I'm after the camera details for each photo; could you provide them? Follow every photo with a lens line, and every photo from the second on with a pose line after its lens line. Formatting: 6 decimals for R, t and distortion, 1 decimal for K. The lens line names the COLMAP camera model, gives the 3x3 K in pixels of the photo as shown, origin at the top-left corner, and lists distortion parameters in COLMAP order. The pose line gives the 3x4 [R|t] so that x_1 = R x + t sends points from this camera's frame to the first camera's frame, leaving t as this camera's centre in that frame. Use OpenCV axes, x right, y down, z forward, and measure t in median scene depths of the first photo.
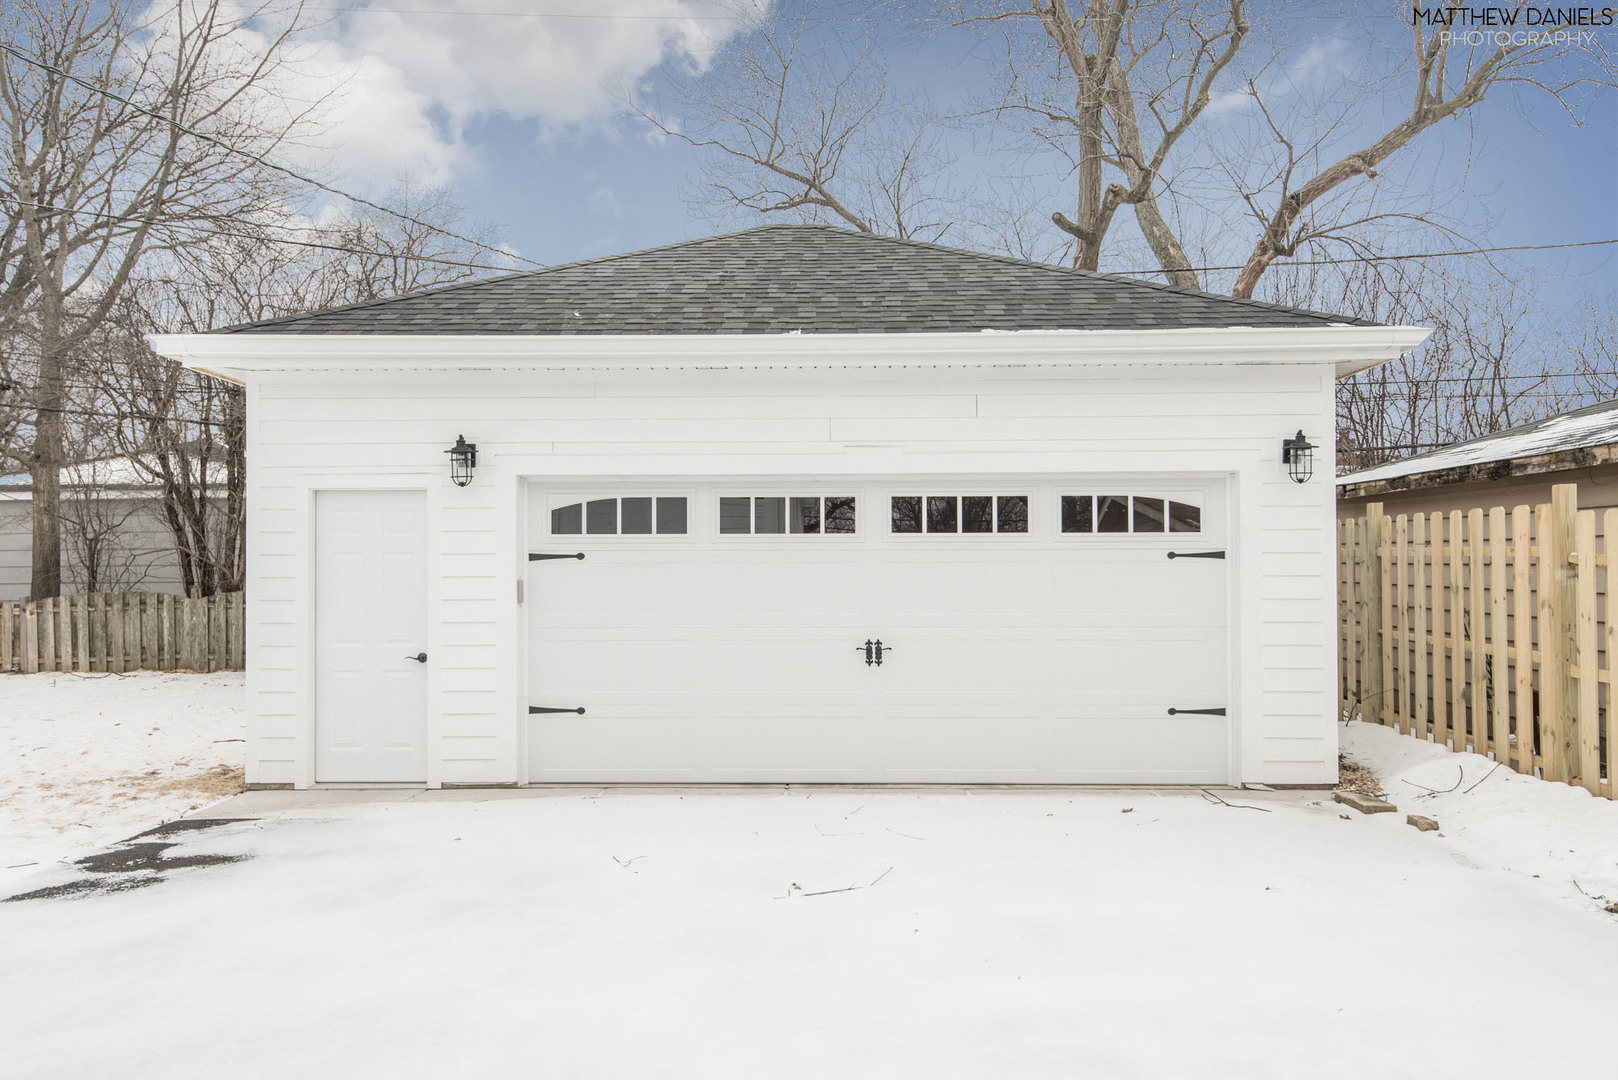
lens RADIAL K [[1200.9, 0, 793.3], [0, 1200.9, 543.4], [0, 0, 1]] dist [0.042642, -0.044640]
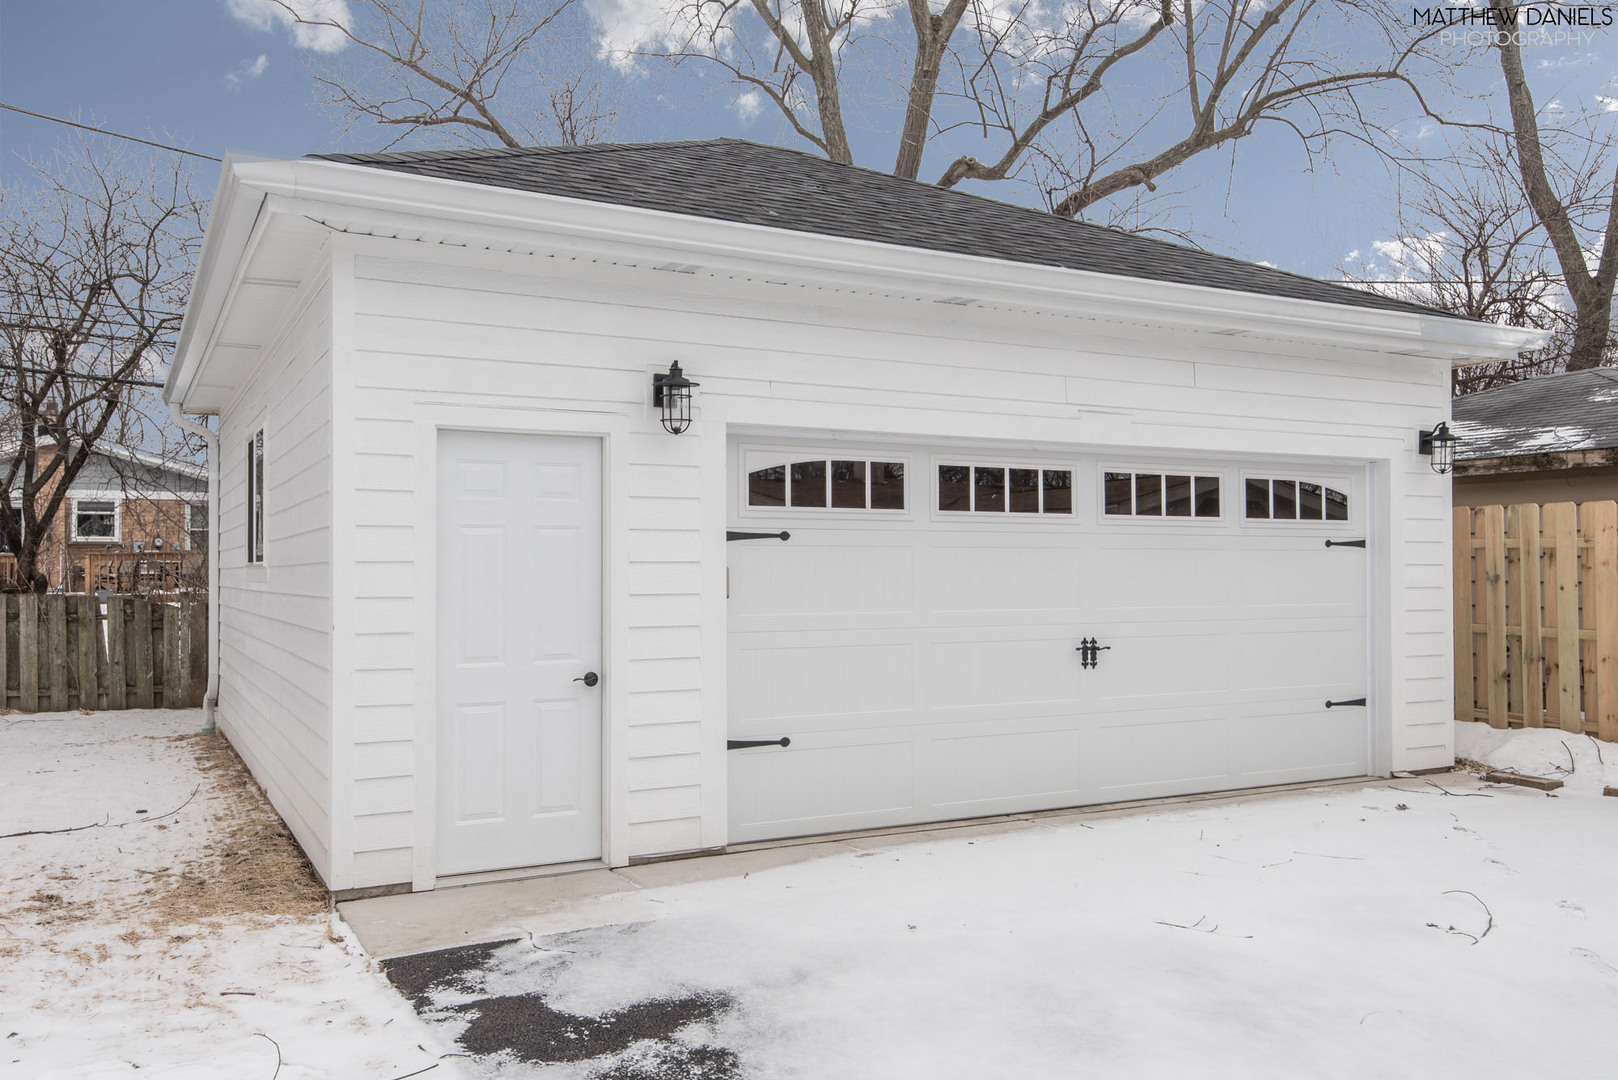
lens RADIAL K [[1283.7, 0, 812.3], [0, 1283.7, 553.0], [0, 0, 1]] dist [0.037918, 0.003892]
pose [[0.871508, 0.008137, 0.490313, -0.555731], [-0.011262, 0.999931, 0.003423, 0.018354], [-0.490251, -0.008505, 0.871540, 0.294458]]
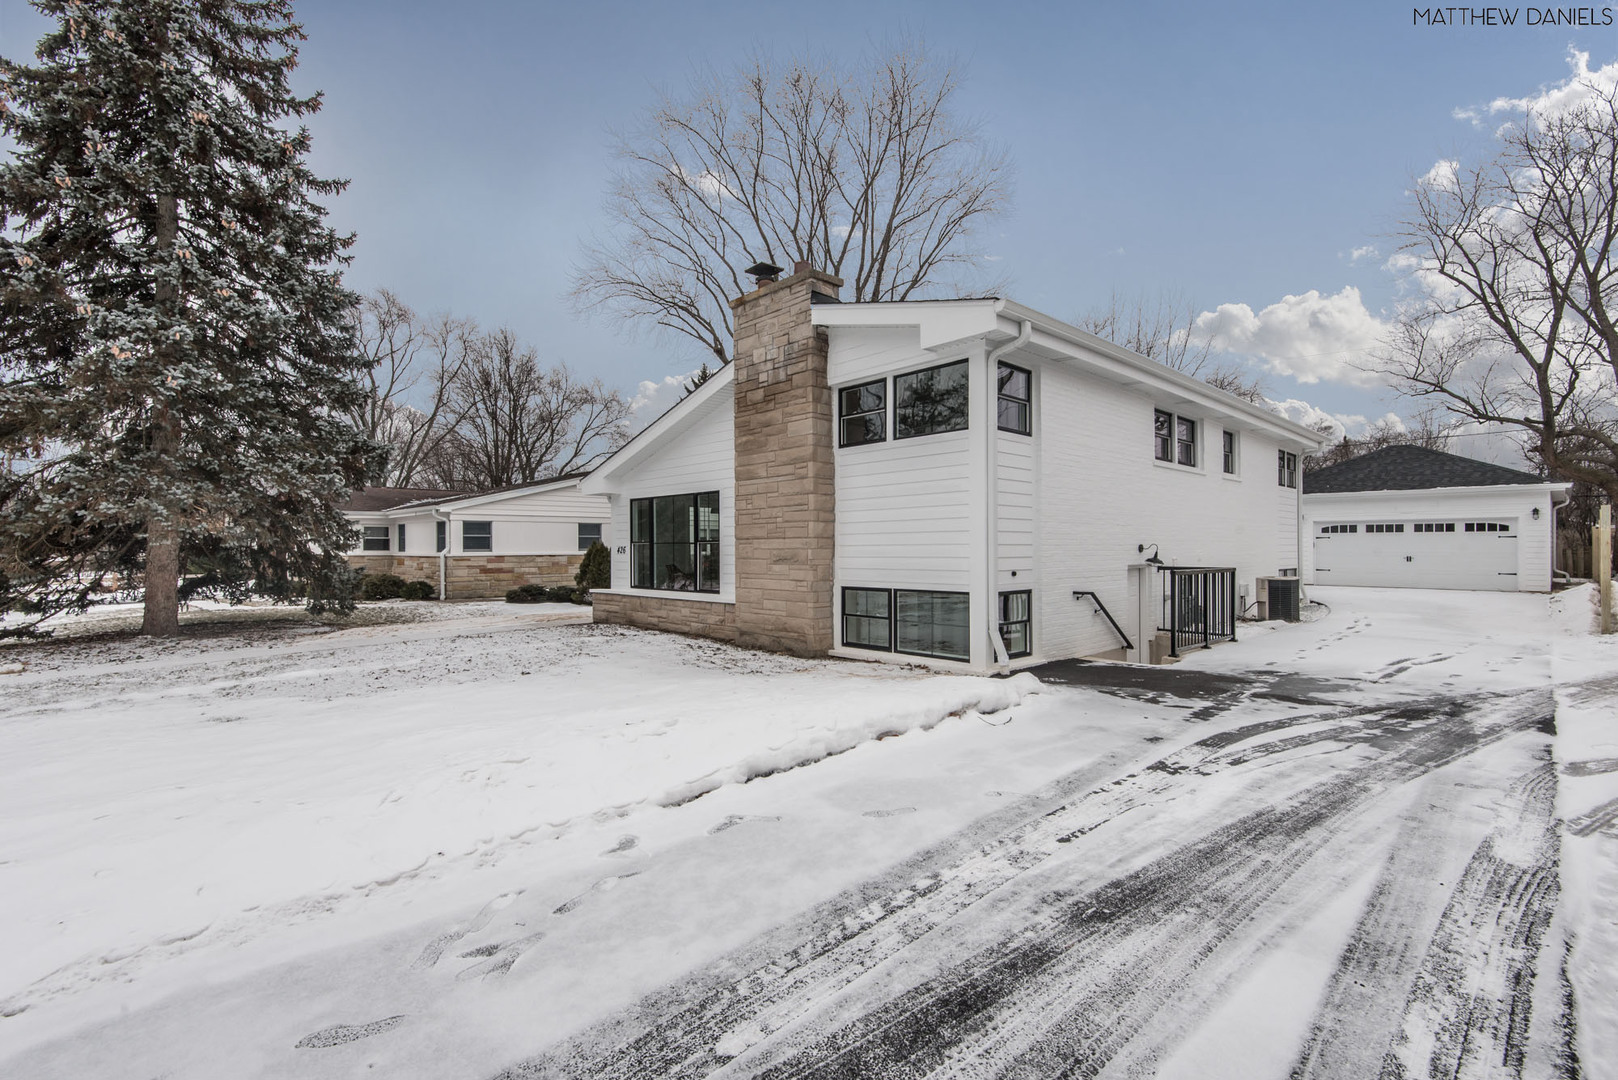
lens RADIAL K [[726.2, 0, 797.4], [0, 726.2, 538.1], [0, 0, 1]] dist [0.016674, -0.011620]
pose [[0.707669, -0.003220, -0.706536, 0.378287], [0.007889, 0.999963, 0.003344, -0.013731], [0.706500, -0.007941, 0.707669, -2.540911]]
